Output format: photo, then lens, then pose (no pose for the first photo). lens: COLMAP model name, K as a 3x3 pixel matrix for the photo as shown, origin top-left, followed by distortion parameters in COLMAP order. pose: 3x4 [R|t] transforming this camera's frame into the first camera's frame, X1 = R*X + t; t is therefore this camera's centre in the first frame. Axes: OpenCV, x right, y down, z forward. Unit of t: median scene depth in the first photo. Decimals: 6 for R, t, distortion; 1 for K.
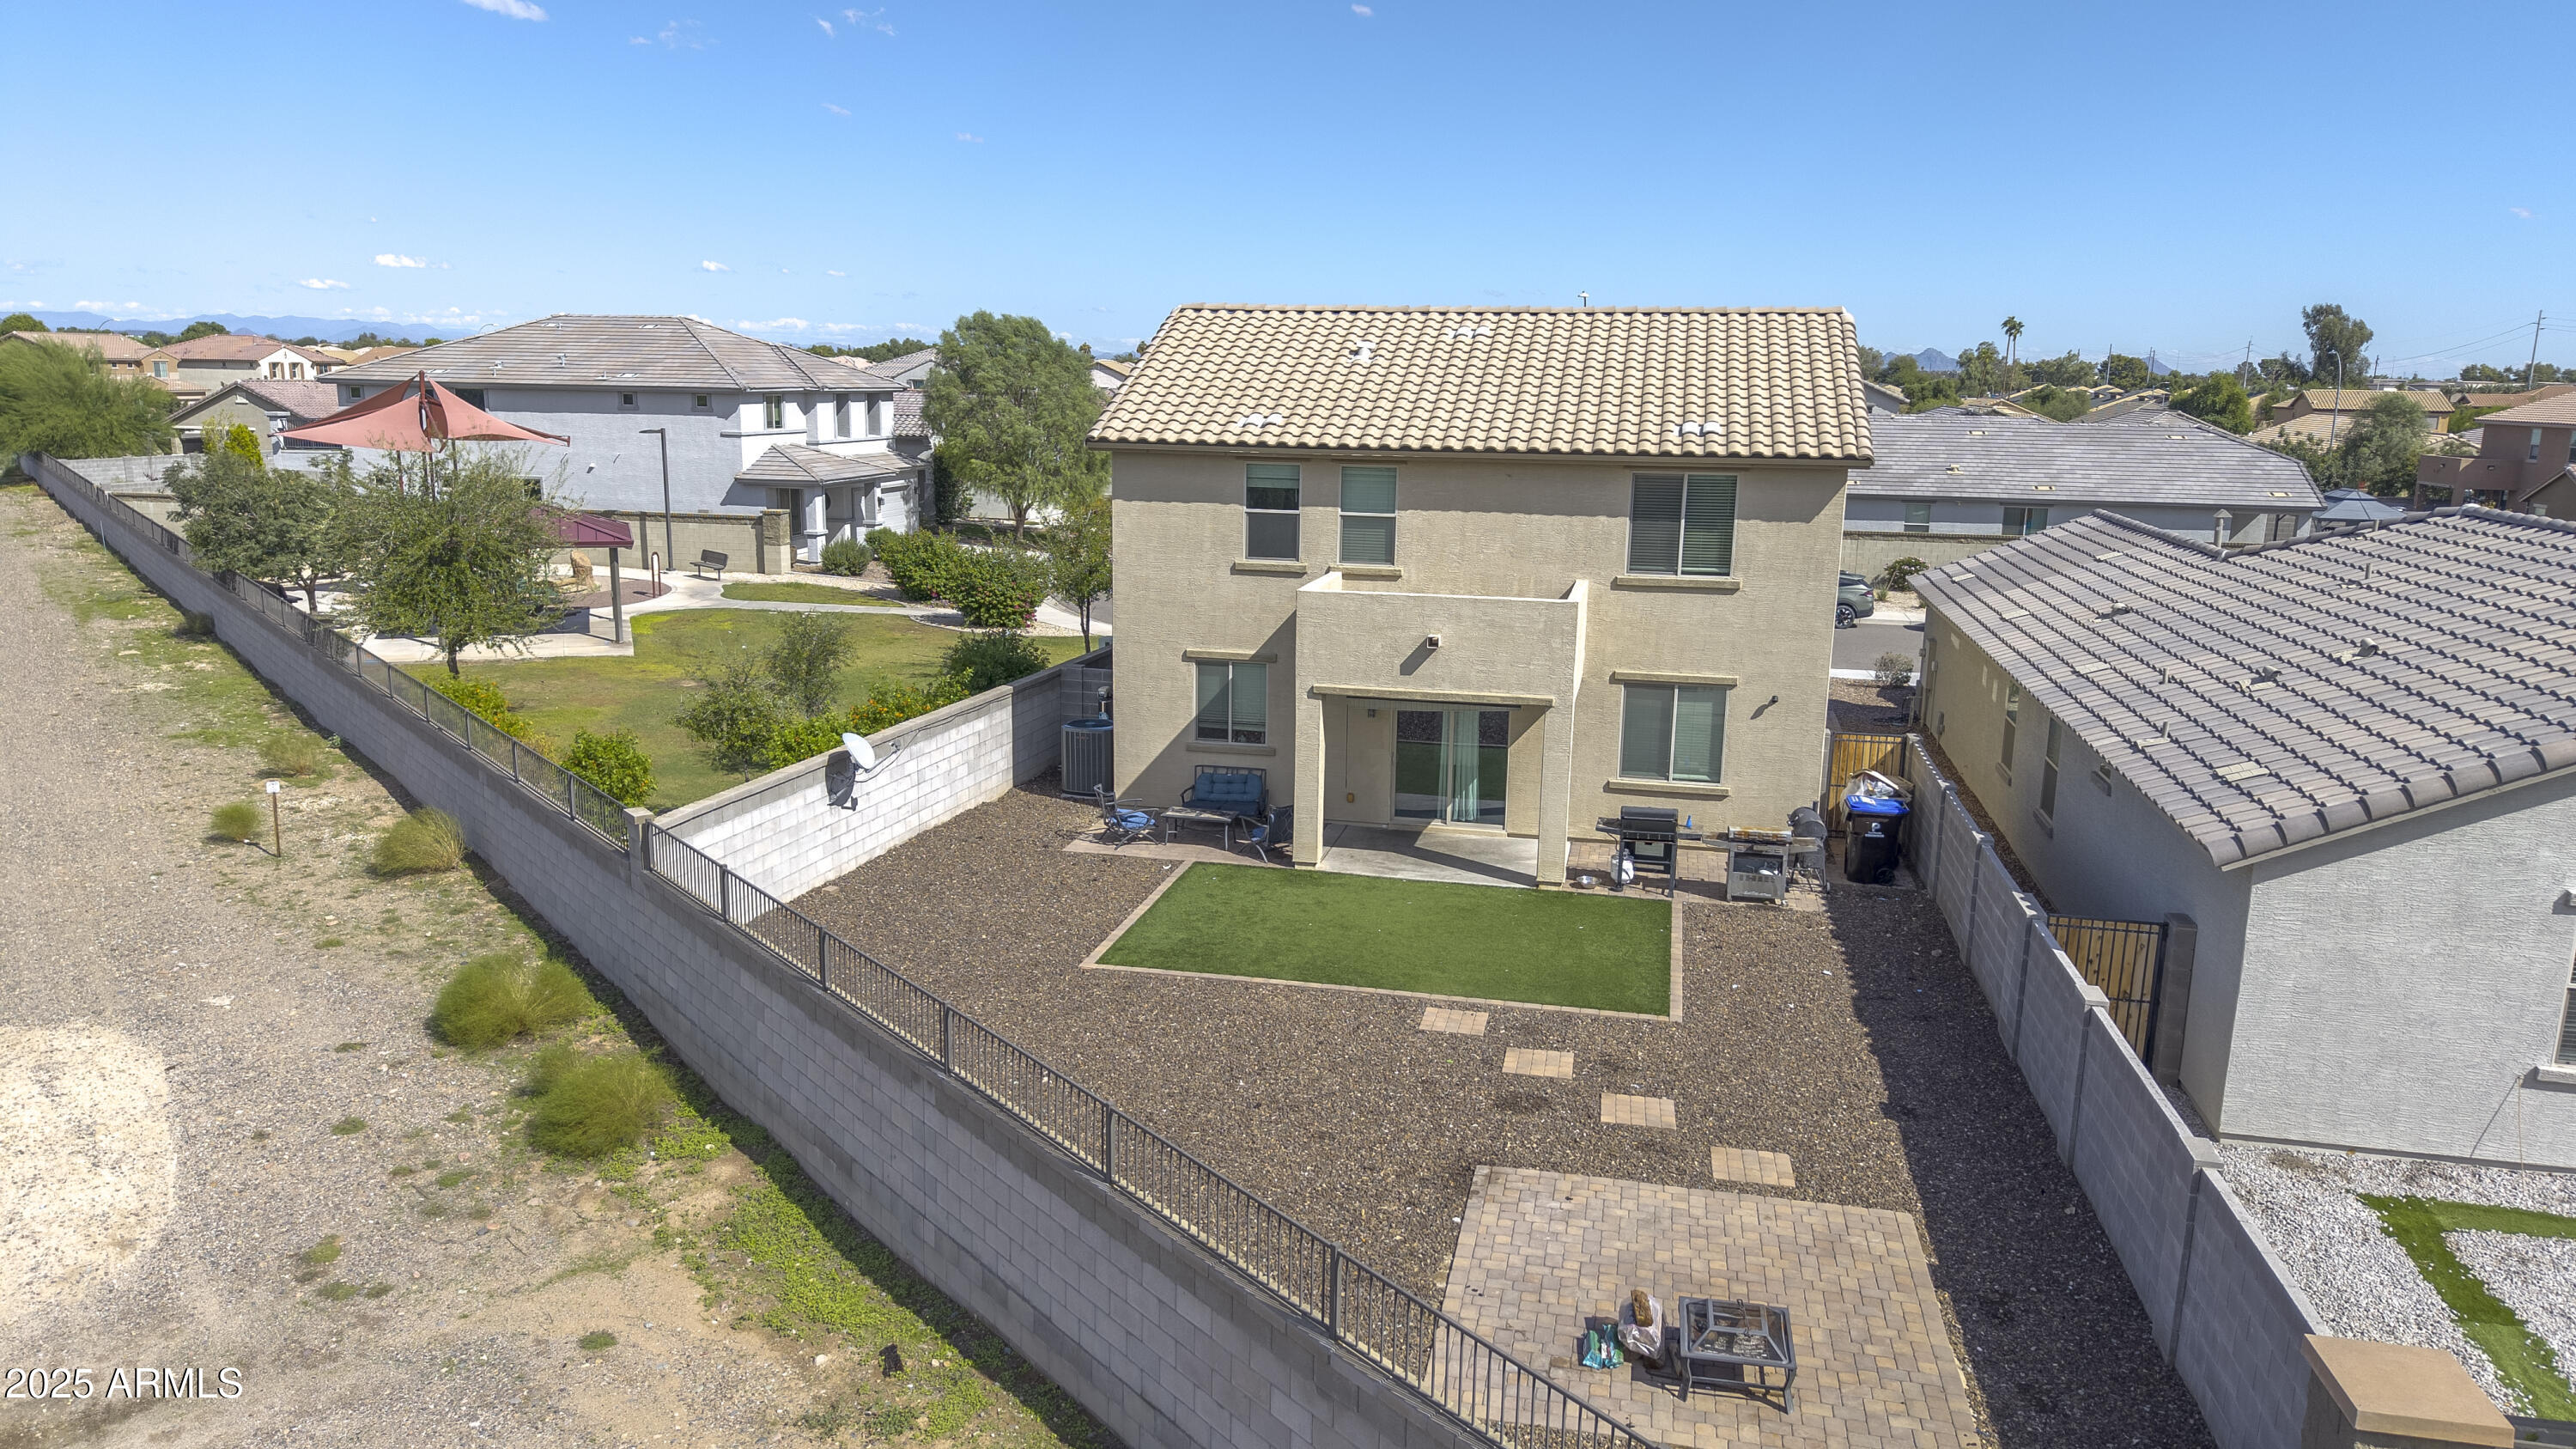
lens RADIAL K [[1722.1, 0, 1279.8], [0, 1722.1, 732.0], [0, 0, 1]] dist [0.019727, -0.017037]
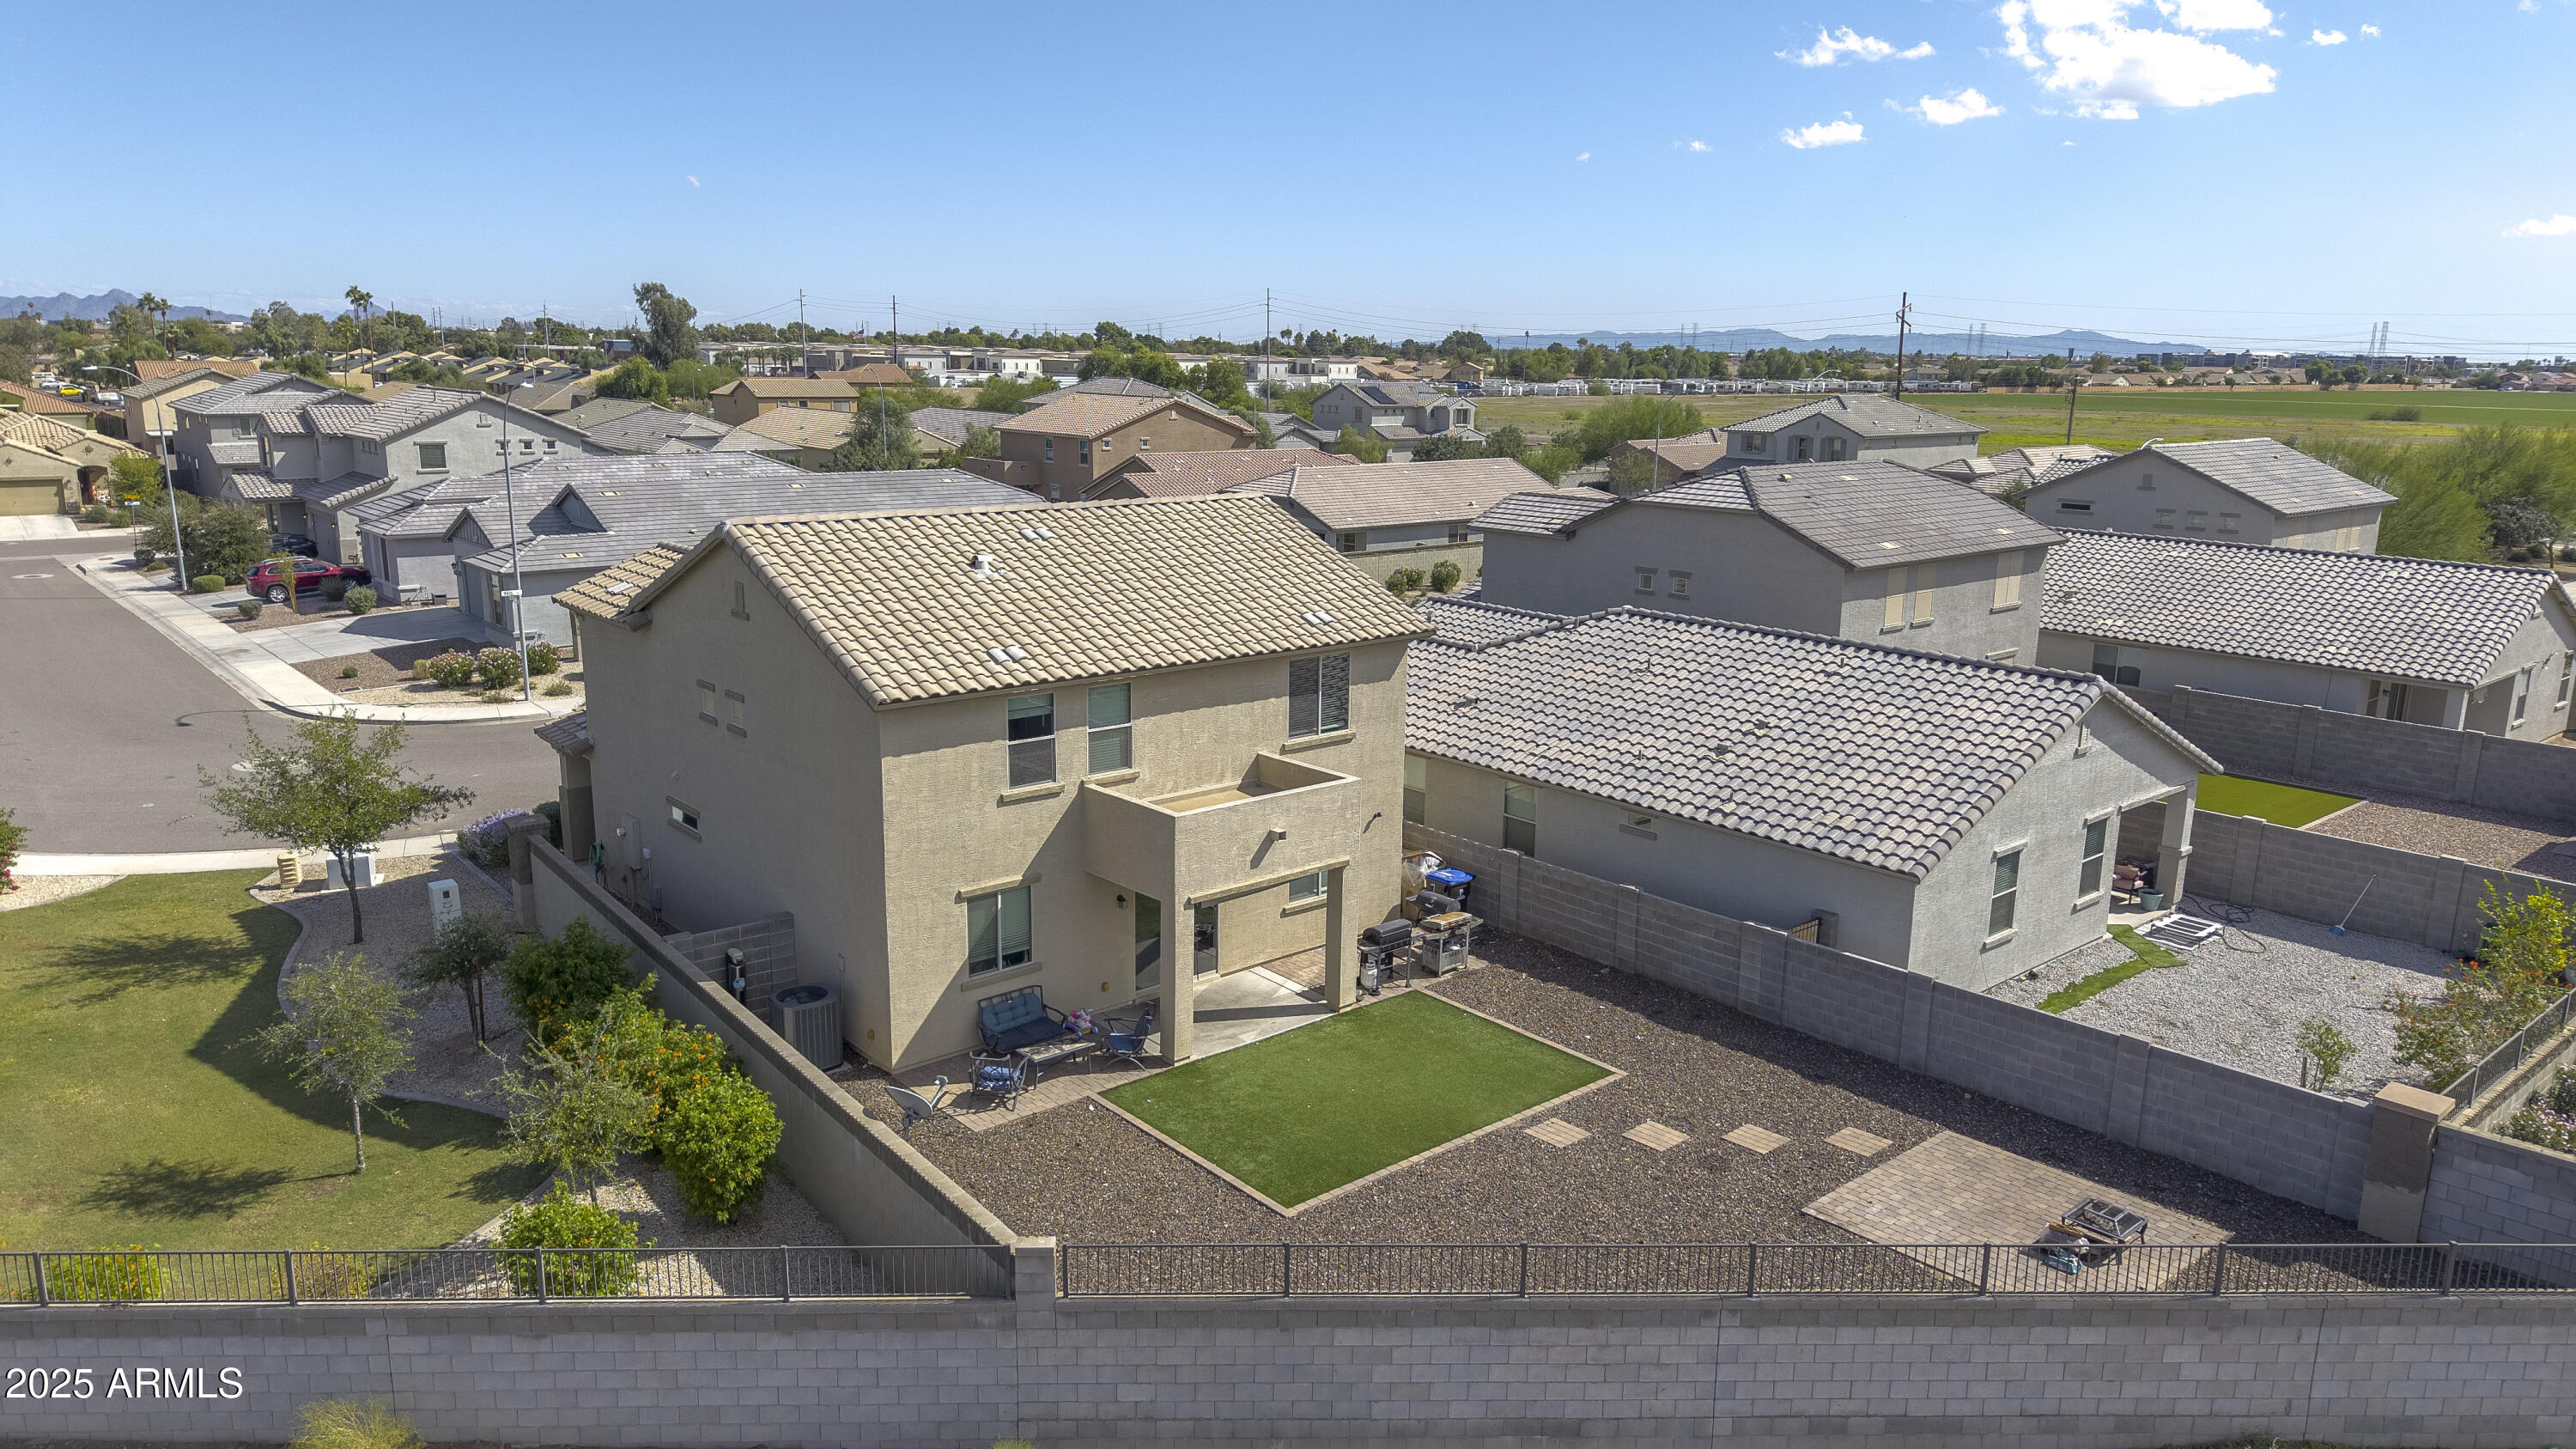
lens RADIAL K [[1722.1, 0, 1310.7], [0, 1722.1, 698.4], [0, 0, 1]] dist [0.019727, -0.017037]
pose [[0.590935, -0.165678, 0.789523, -0.321361], [0.157883, 0.983510, 0.088215, -0.097701], [-0.791119, 0.072523, 0.607348, 0.108637]]
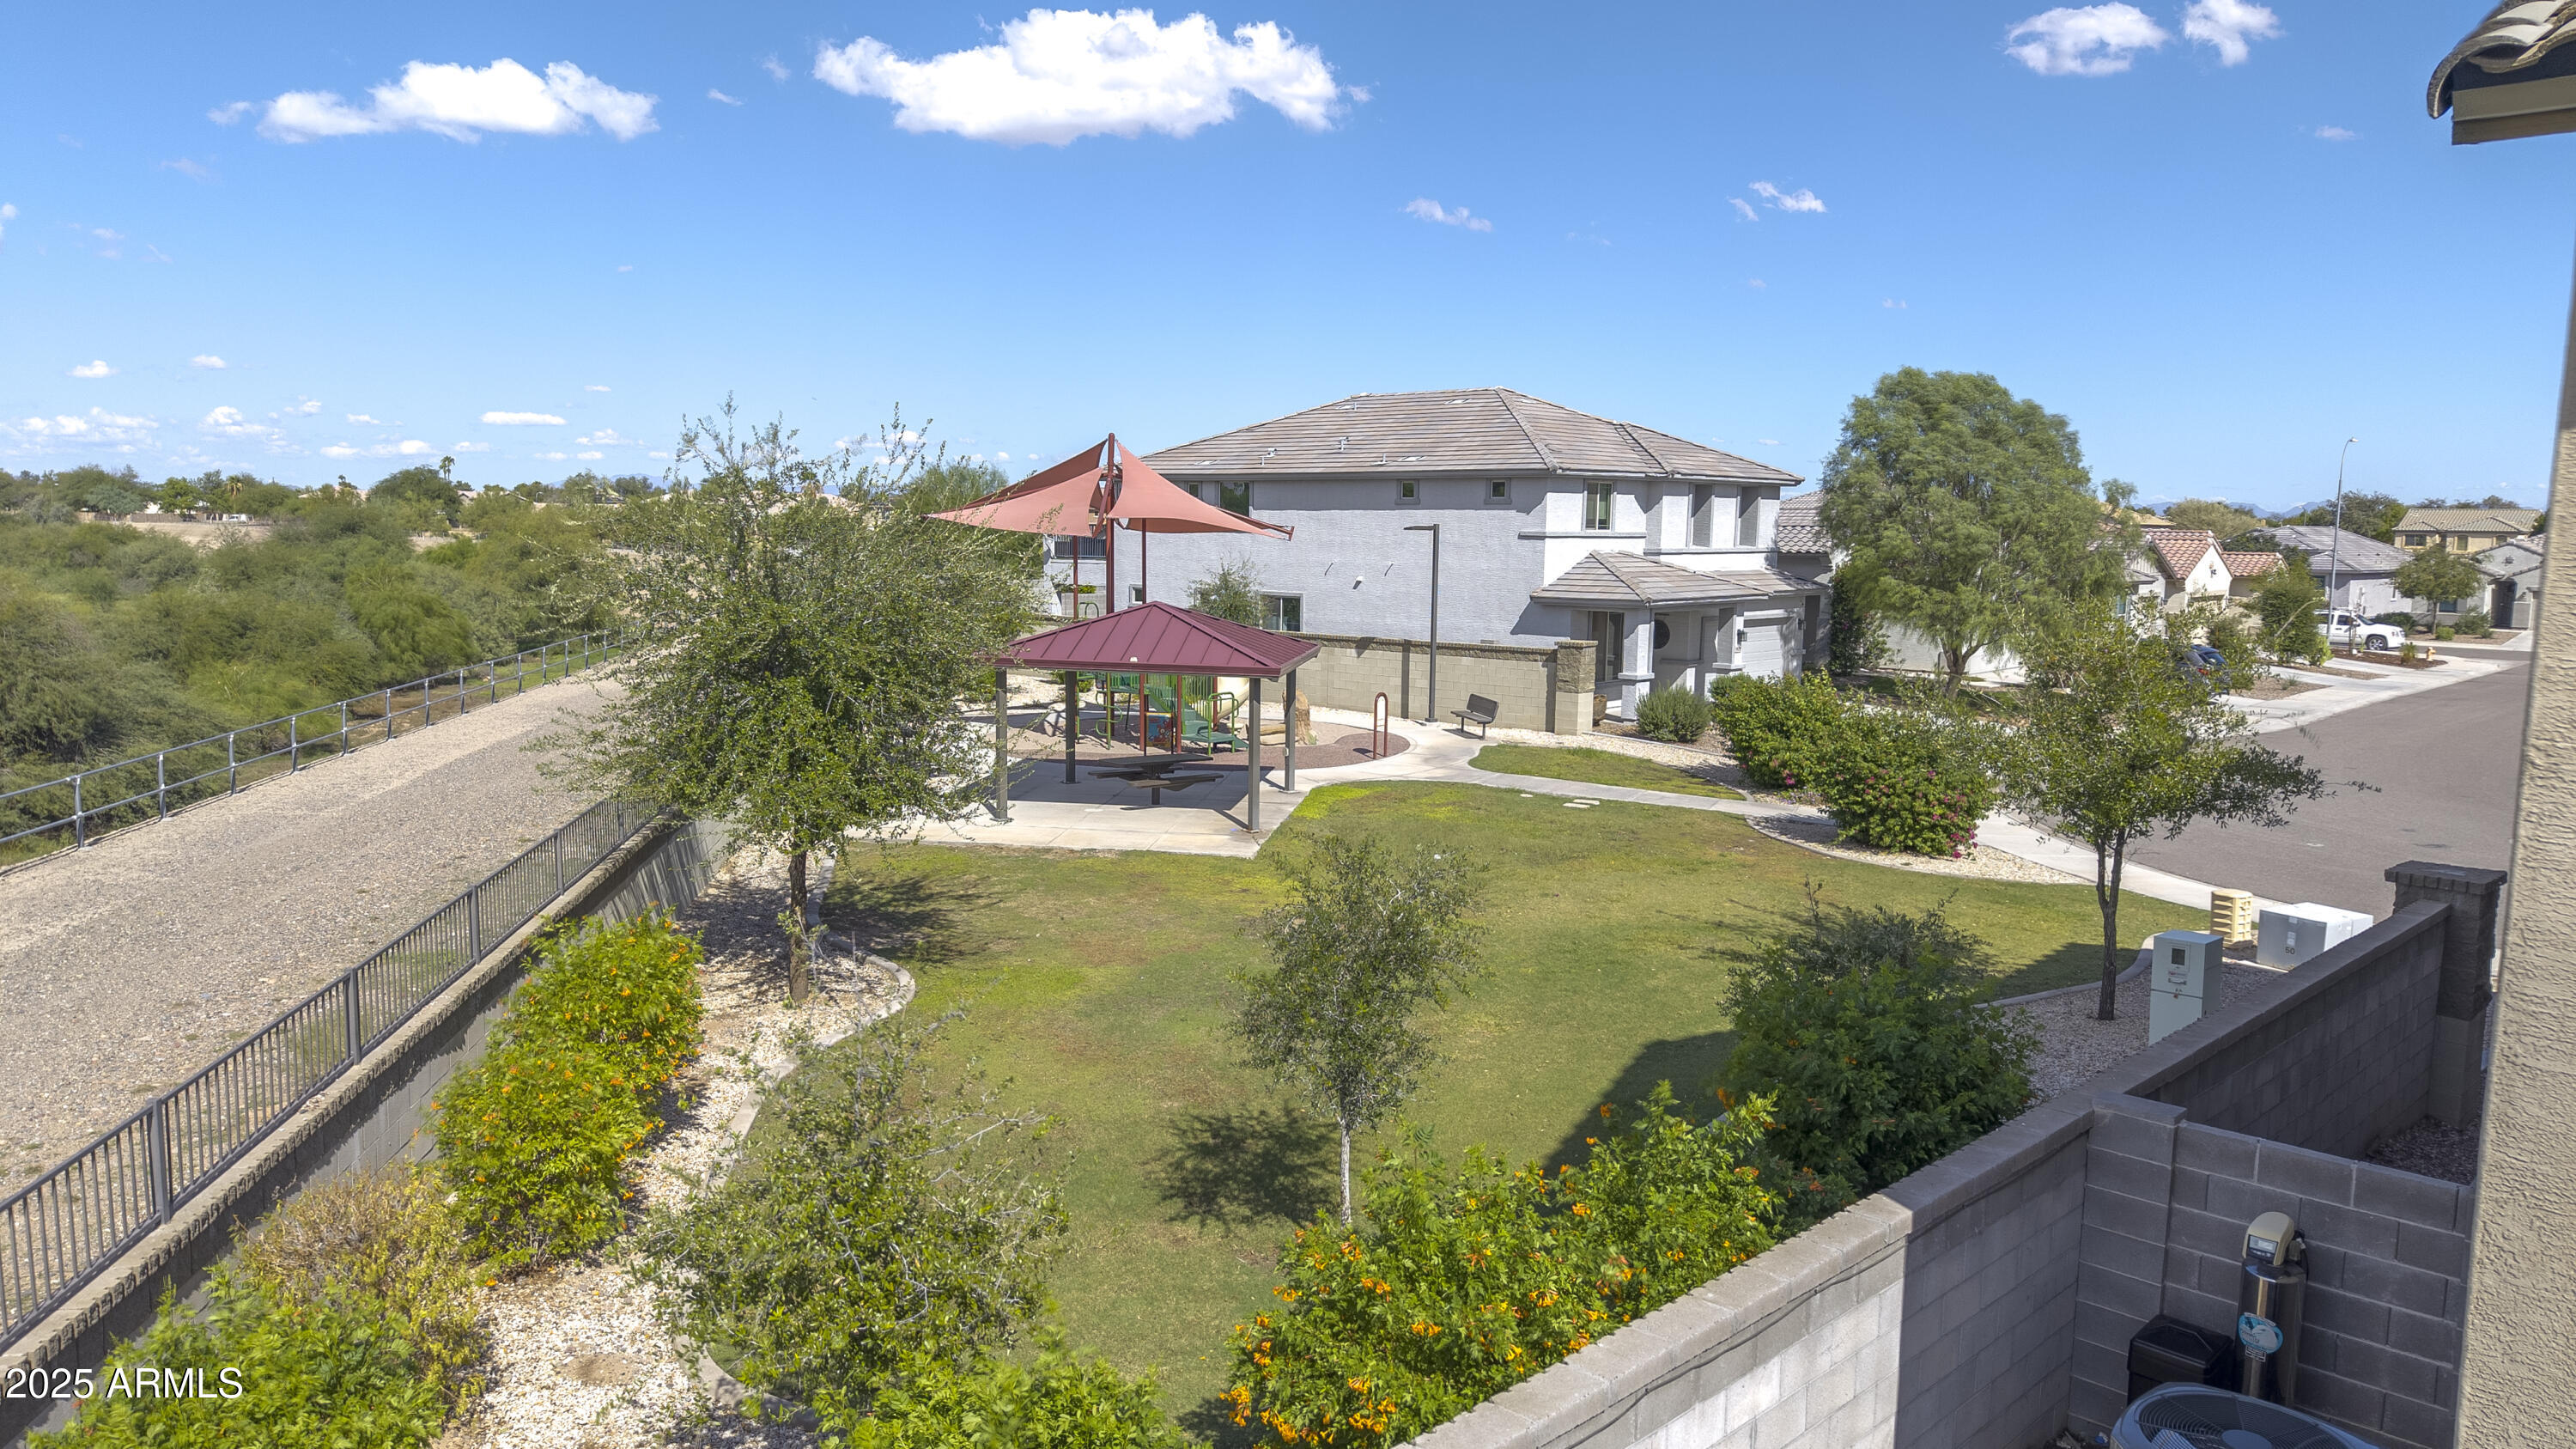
lens RADIAL K [[1722.1, 0, 1315.9], [0, 1722.1, 767.0], [0, 0, 1]] dist [0.019727, -0.017037]
pose [[0.877628, 0.057043, -0.475936, -0.055813], [-0.091545, 0.994565, -0.049607, -0.035559], [0.470519, 0.087106, 0.878080, 0.355079]]
